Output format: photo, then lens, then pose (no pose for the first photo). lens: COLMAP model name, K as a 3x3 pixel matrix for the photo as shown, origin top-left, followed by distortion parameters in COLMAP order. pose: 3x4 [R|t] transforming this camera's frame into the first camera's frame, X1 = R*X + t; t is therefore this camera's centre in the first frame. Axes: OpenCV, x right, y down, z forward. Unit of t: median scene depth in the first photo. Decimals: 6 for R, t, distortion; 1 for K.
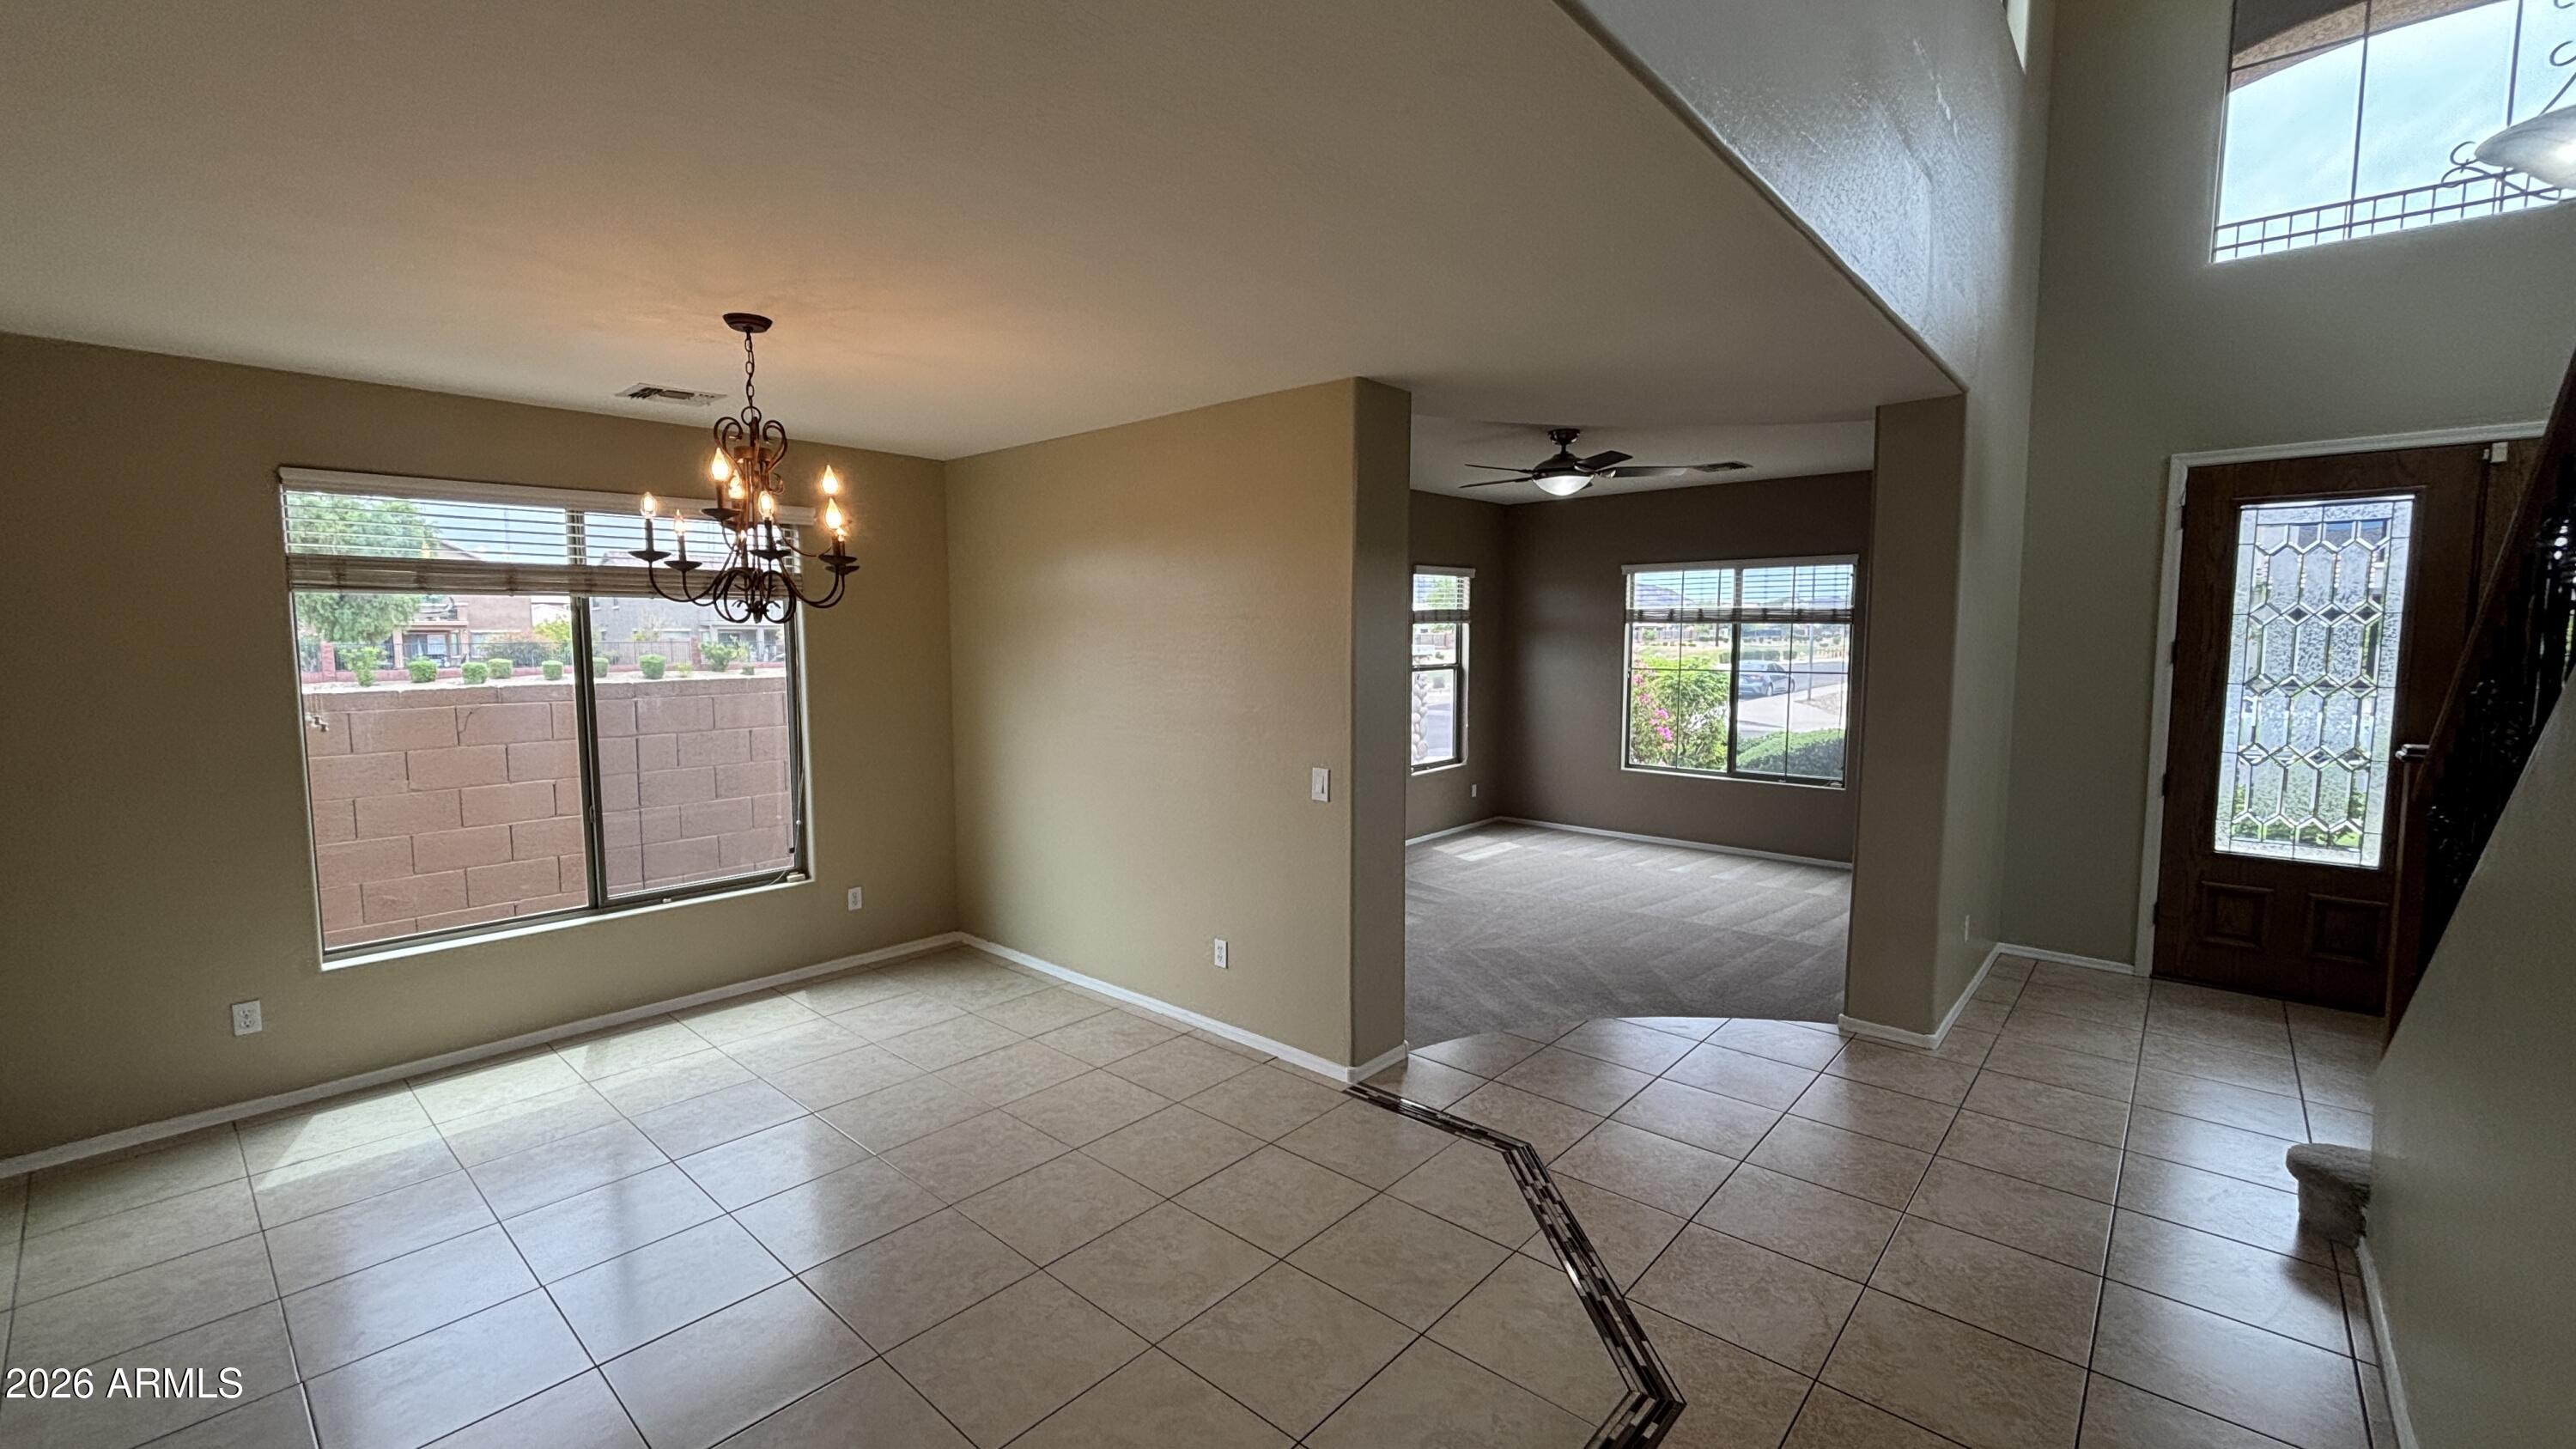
lens RADIAL K [[1032.2, 0, 1286.6], [0, 1032.2, 714.1], [0, 0, 1]] dist [0.015178, -0.000109]
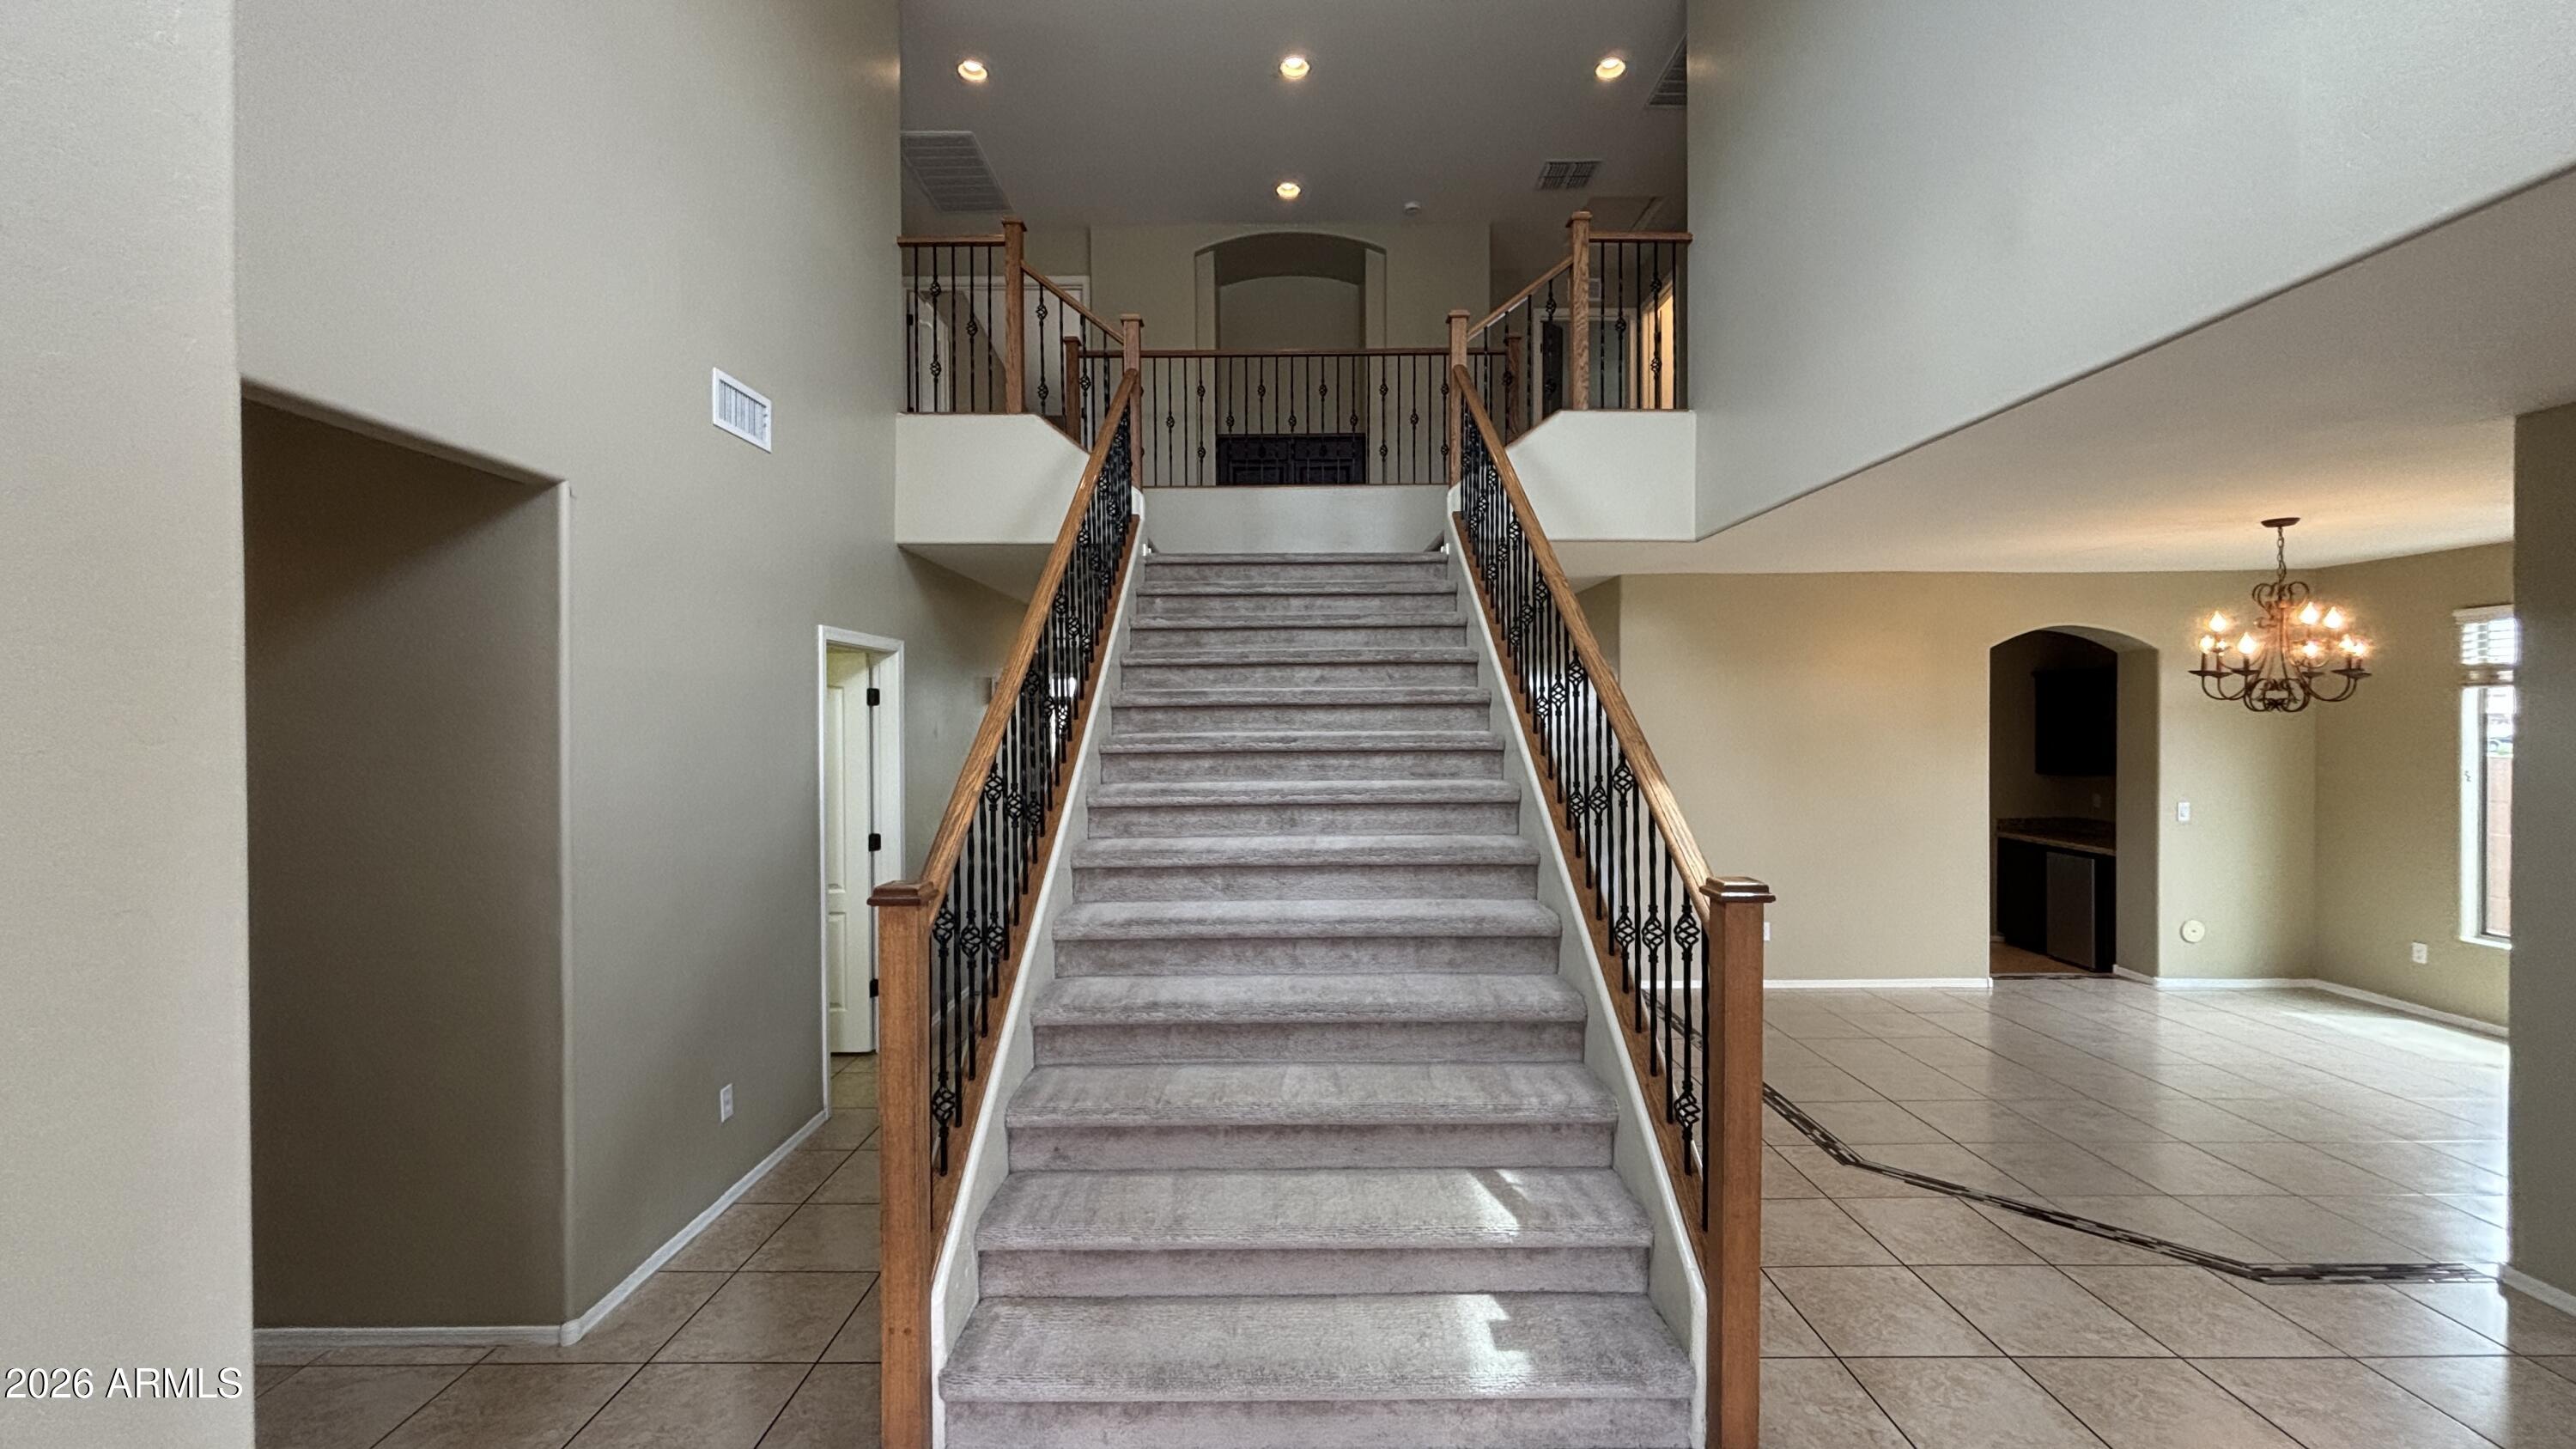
lens RADIAL K [[1032.2, 0, 1288.7], [0, 1032.2, 721.2], [0, 0, 1]] dist [0.015178, -0.000109]
pose [[-0.744883, 0.000888, -0.667195, 1.686302], [-0.060833, 0.995743, 0.069241, -0.086370], [0.664416, 0.092164, -0.741658, 1.233637]]
